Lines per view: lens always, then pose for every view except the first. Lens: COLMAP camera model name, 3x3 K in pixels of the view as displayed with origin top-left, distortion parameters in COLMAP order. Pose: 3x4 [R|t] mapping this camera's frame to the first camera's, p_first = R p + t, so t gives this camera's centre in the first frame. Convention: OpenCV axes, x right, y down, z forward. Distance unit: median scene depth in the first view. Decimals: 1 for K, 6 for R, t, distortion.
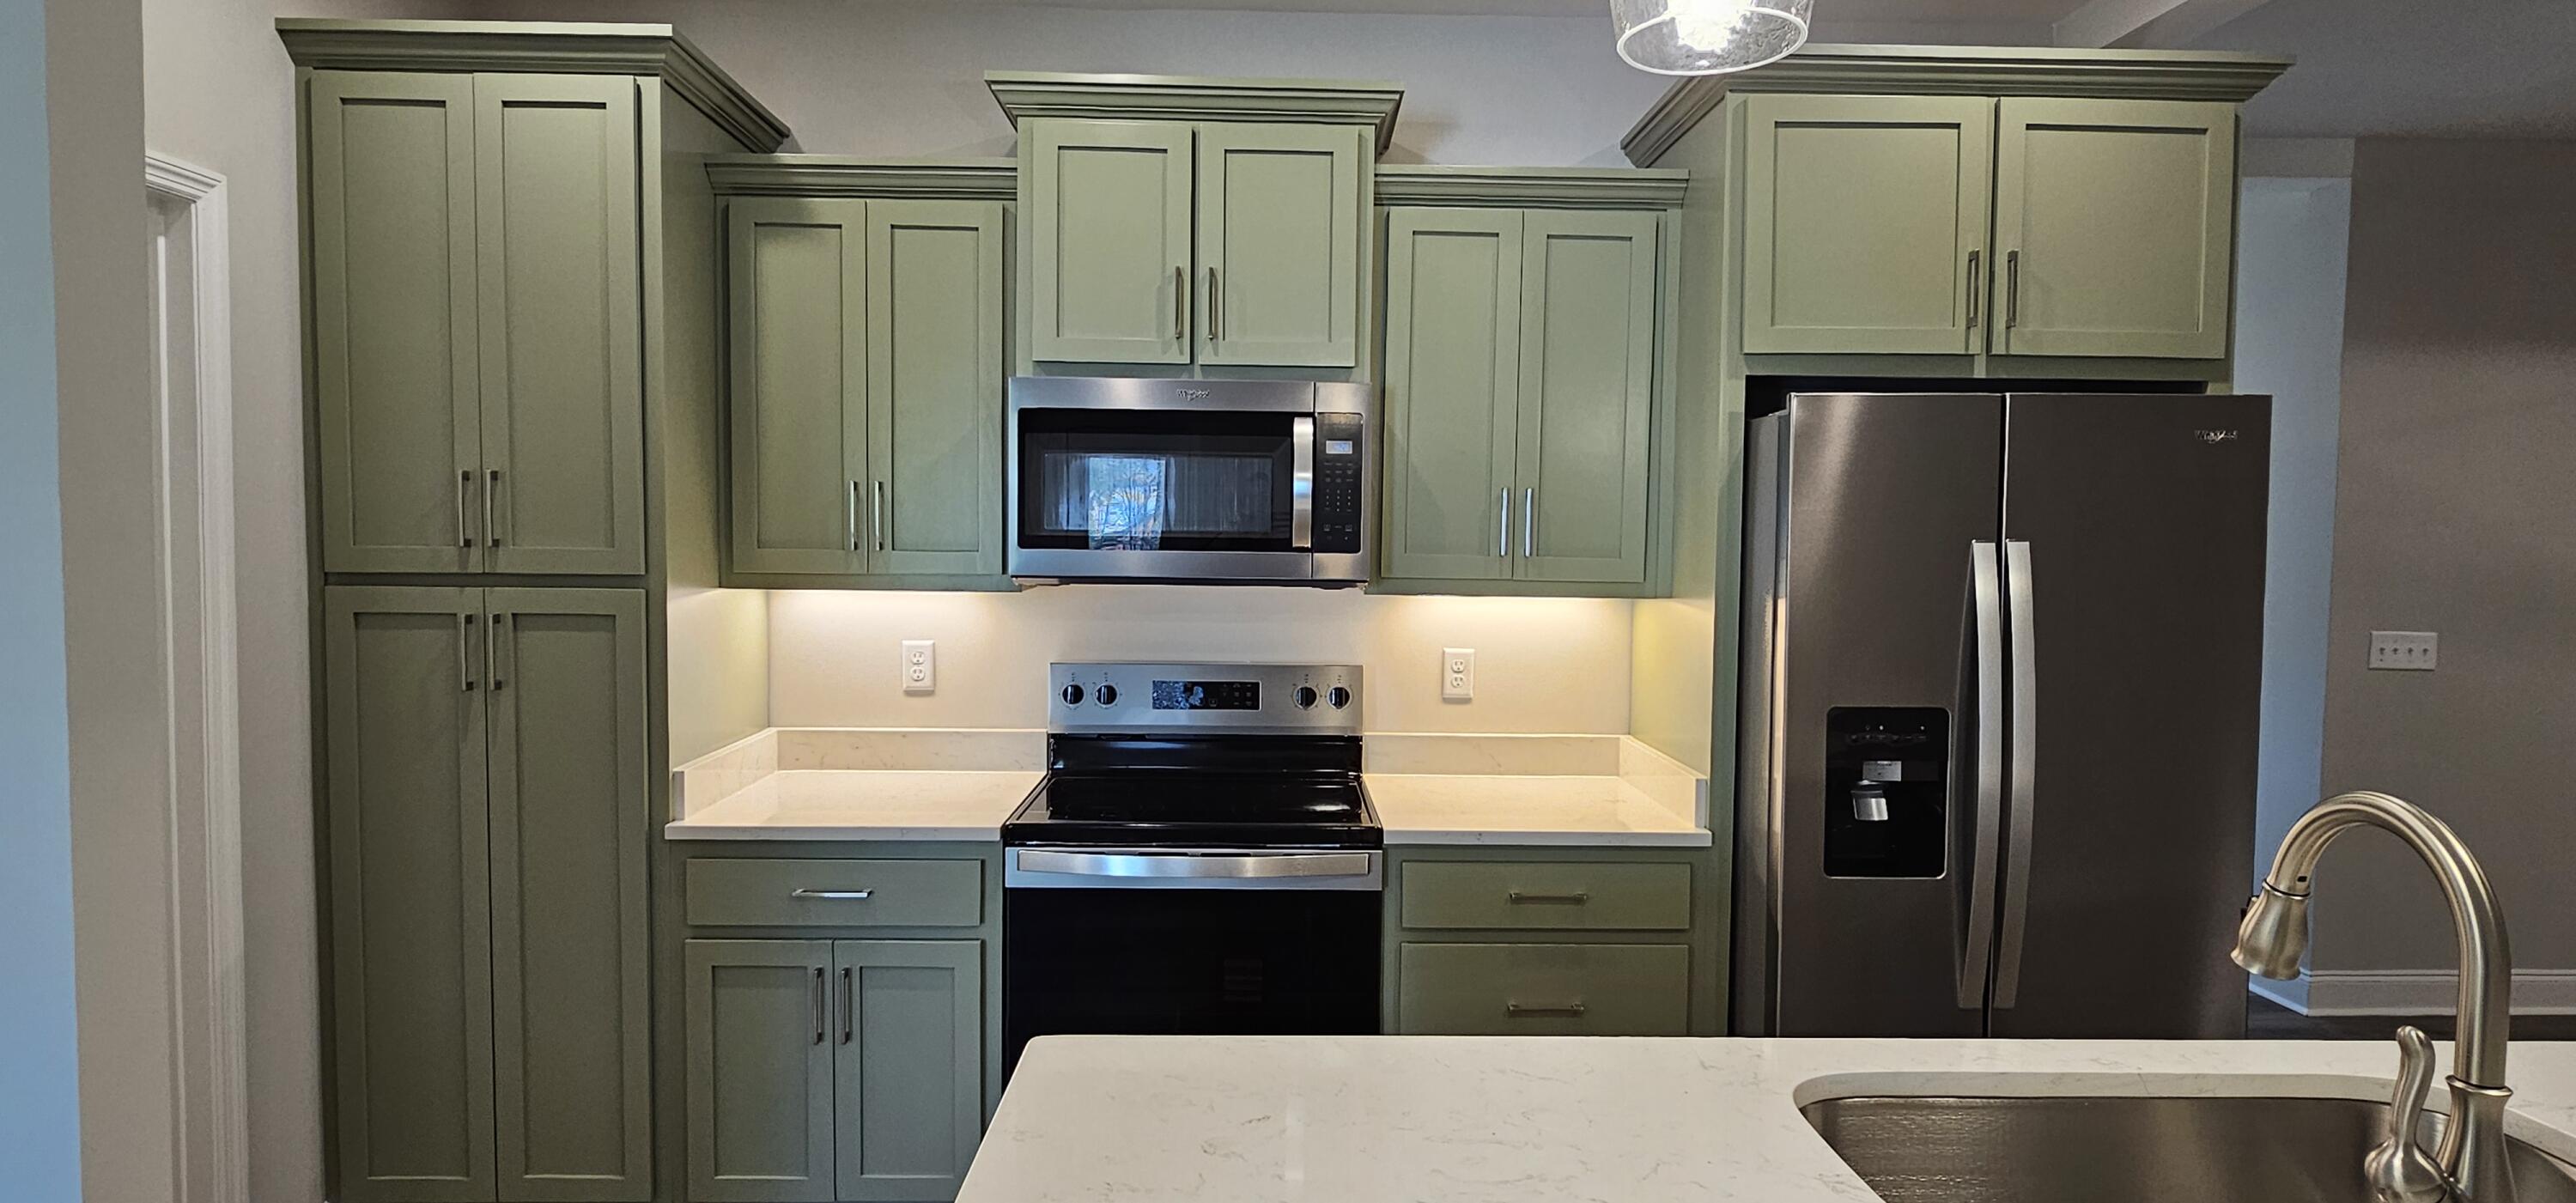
lens RADIAL K [[1378.4, 0, 1288.0], [0, 1378.4, 601.5], [0, 0, 1]] dist [0.000046, -0.000381]
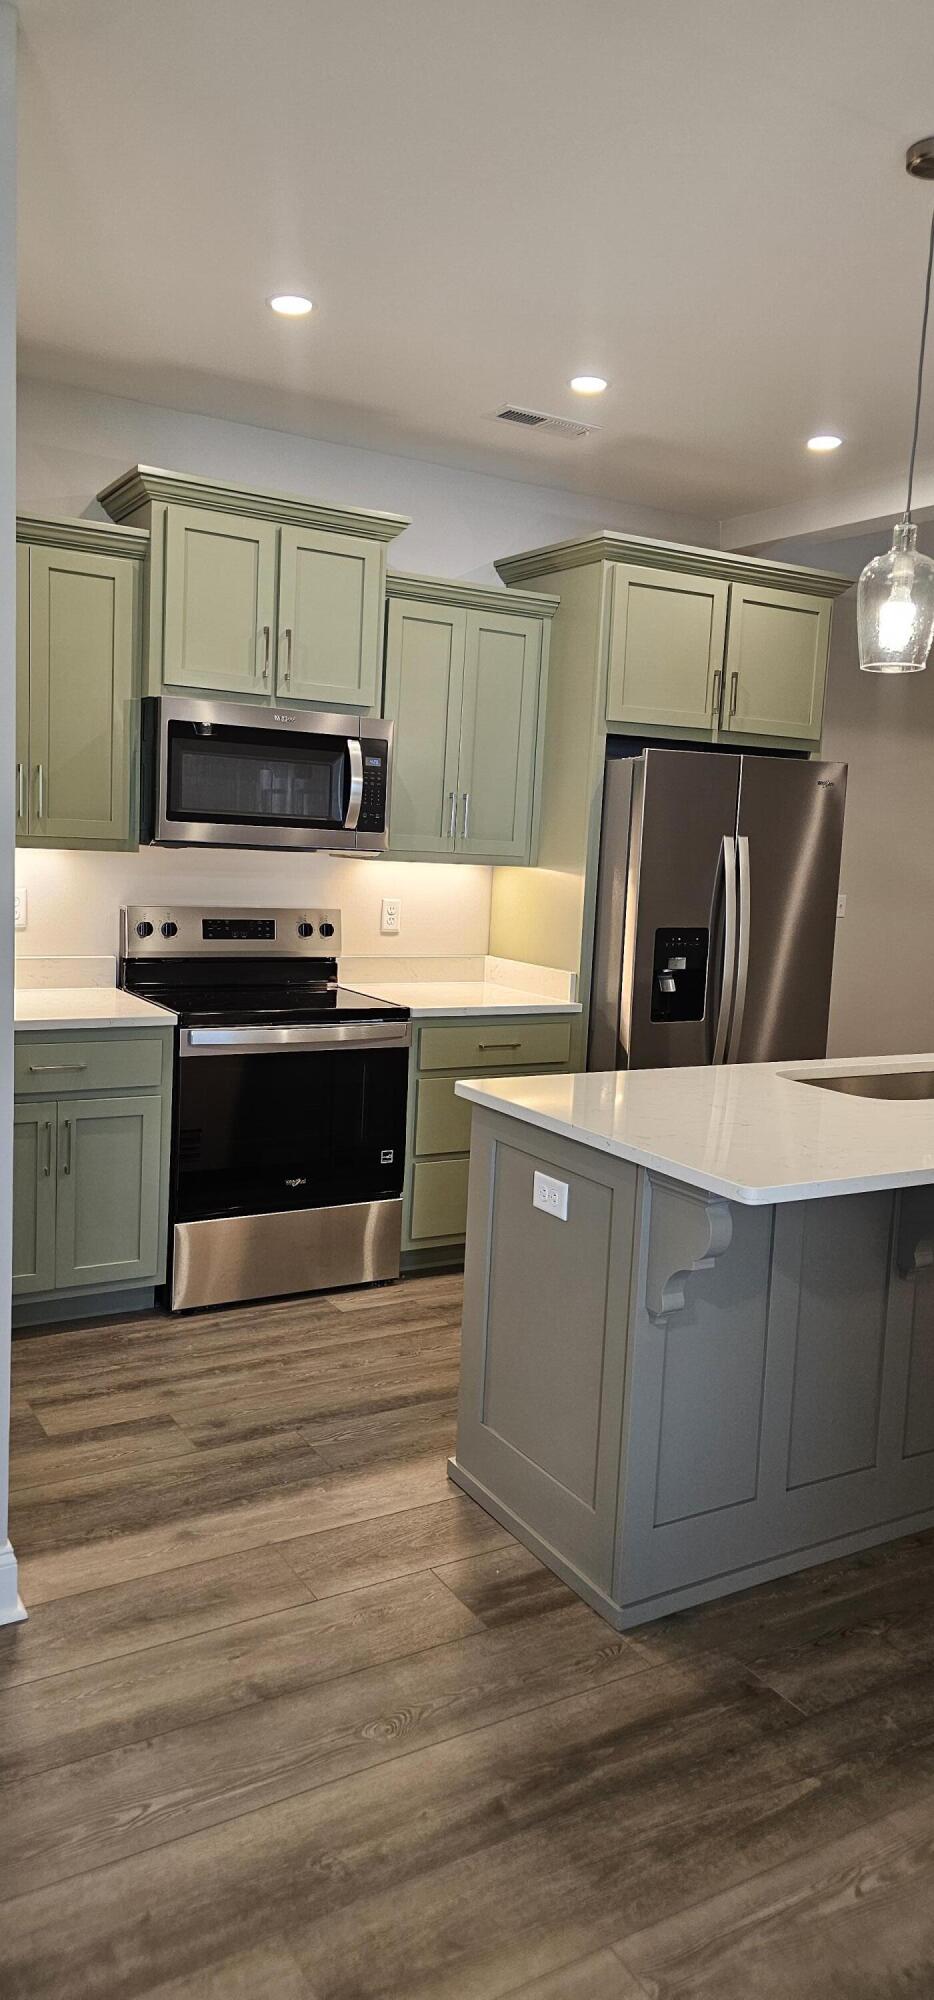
lens RADIAL K [[1288.2, 0, 467.0], [0, 1288.2, 1000.0], [0, 0, 1]] dist [0.108973, -0.153176]
pose [[0.874497, -0.033140, 0.483898, -0.578607], [-0.012305, 0.995826, 0.090437, 0.019793], [-0.484875, -0.085041, 0.870439, -0.318856]]
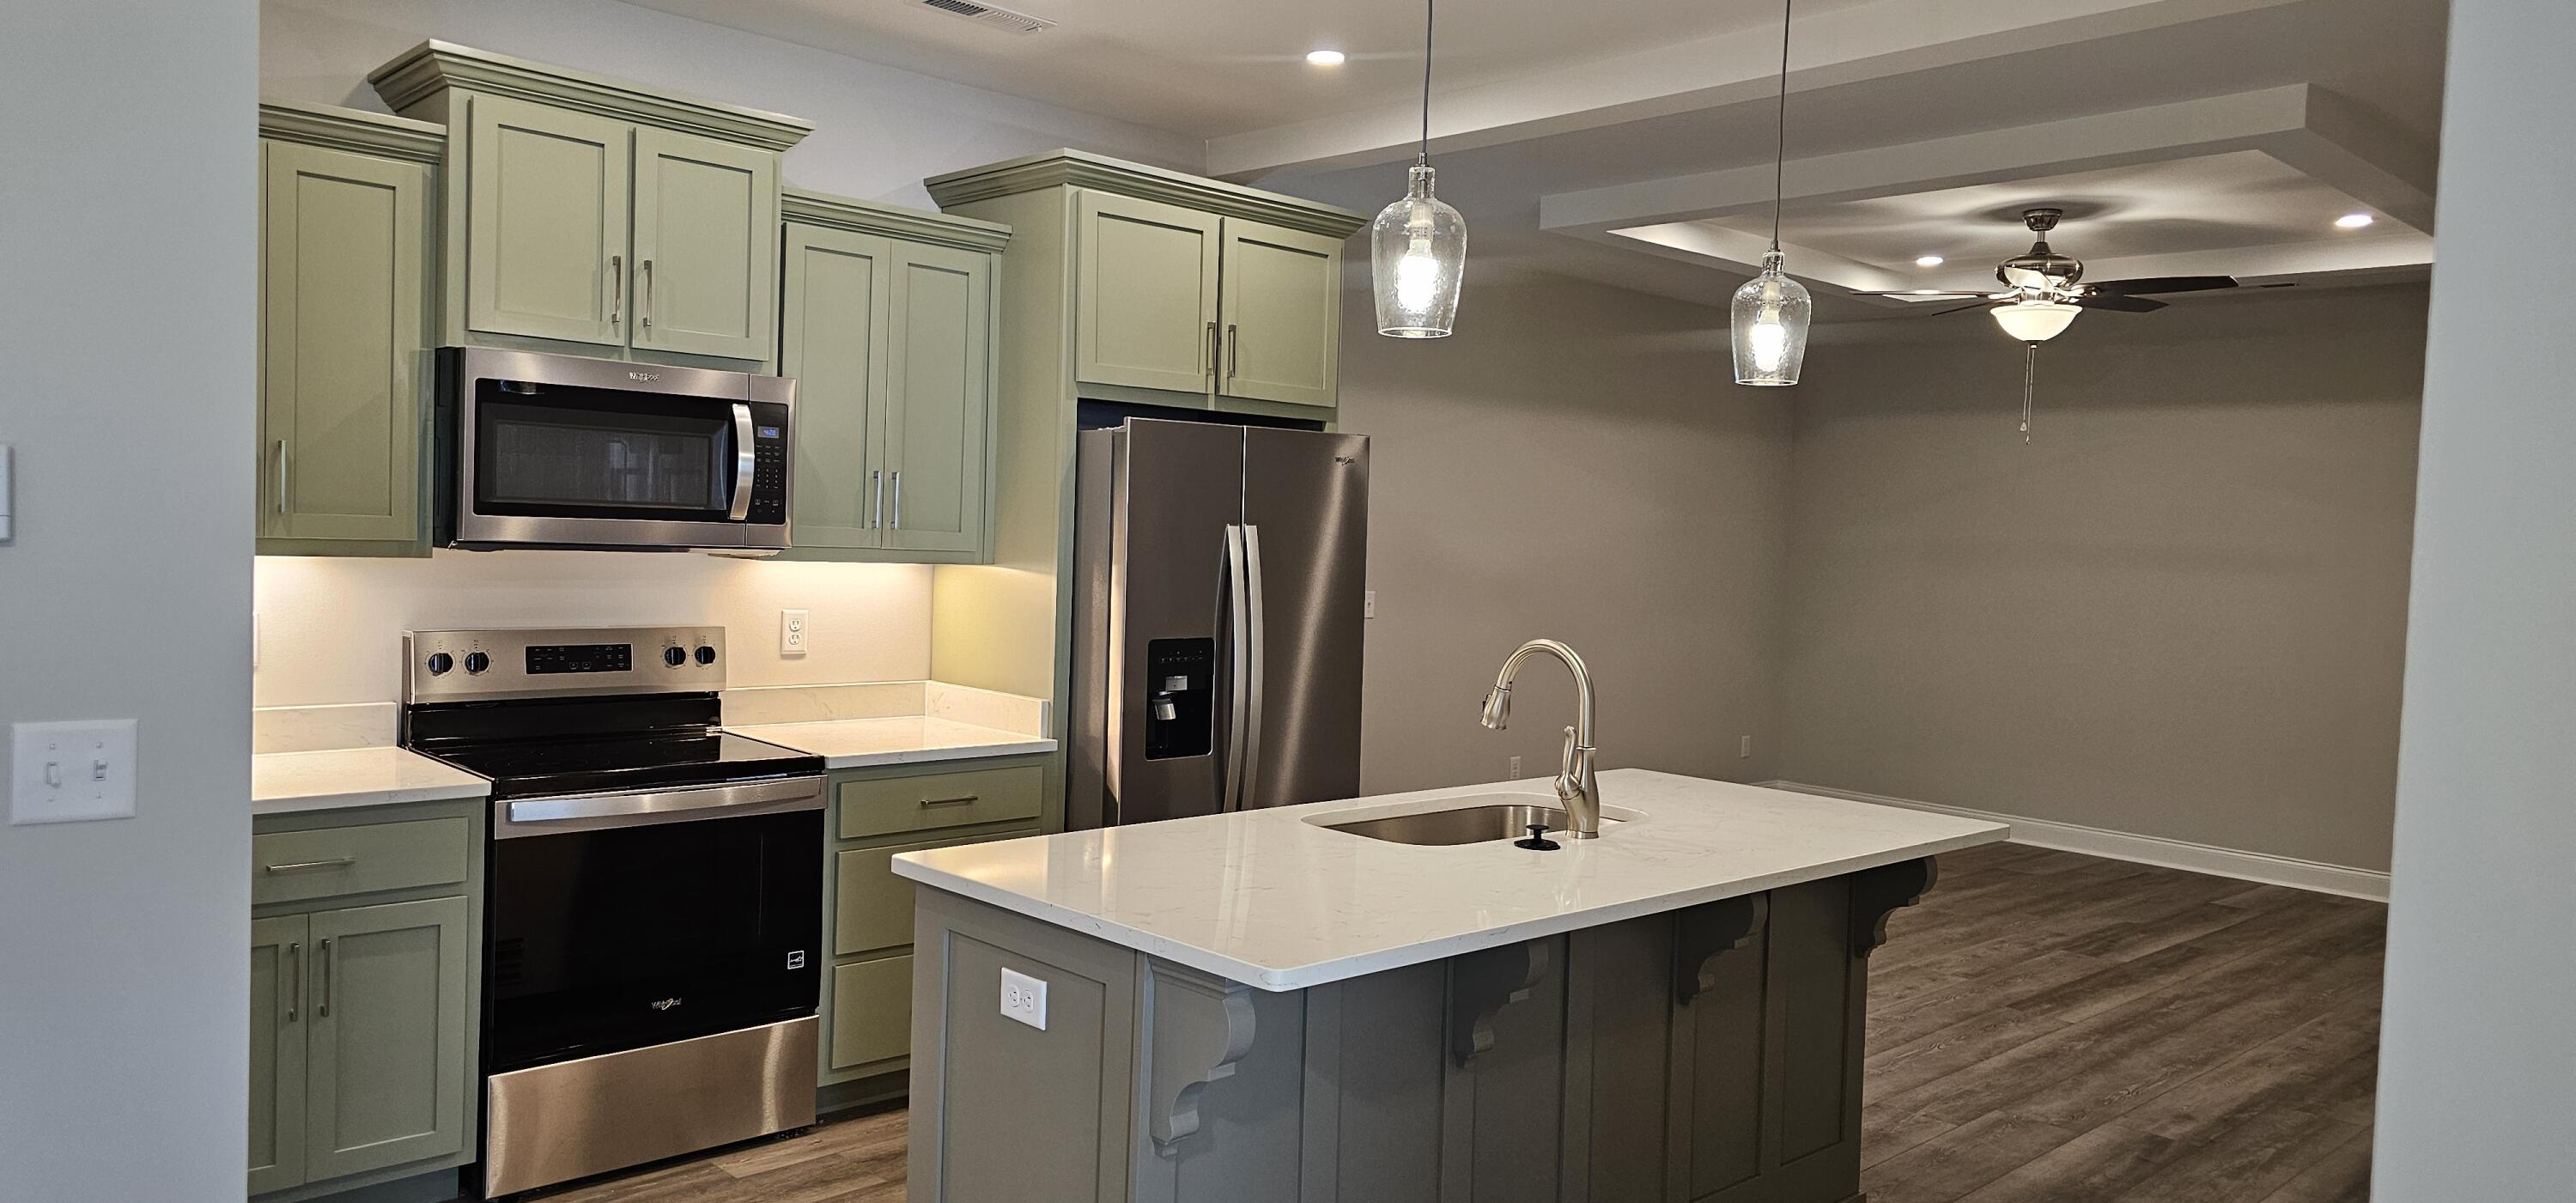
lens RADIAL K [[1692.1, 0, 1299.5], [0, 1692.1, 607.6], [0, 0, 1]] dist [0.041382, -0.052013]
pose [[0.737540, -0.017543, 0.675076, -0.603003], [0.006036, 0.999794, 0.019387, 0.009540], [-0.675277, -0.010224, 0.737494, -0.350769]]
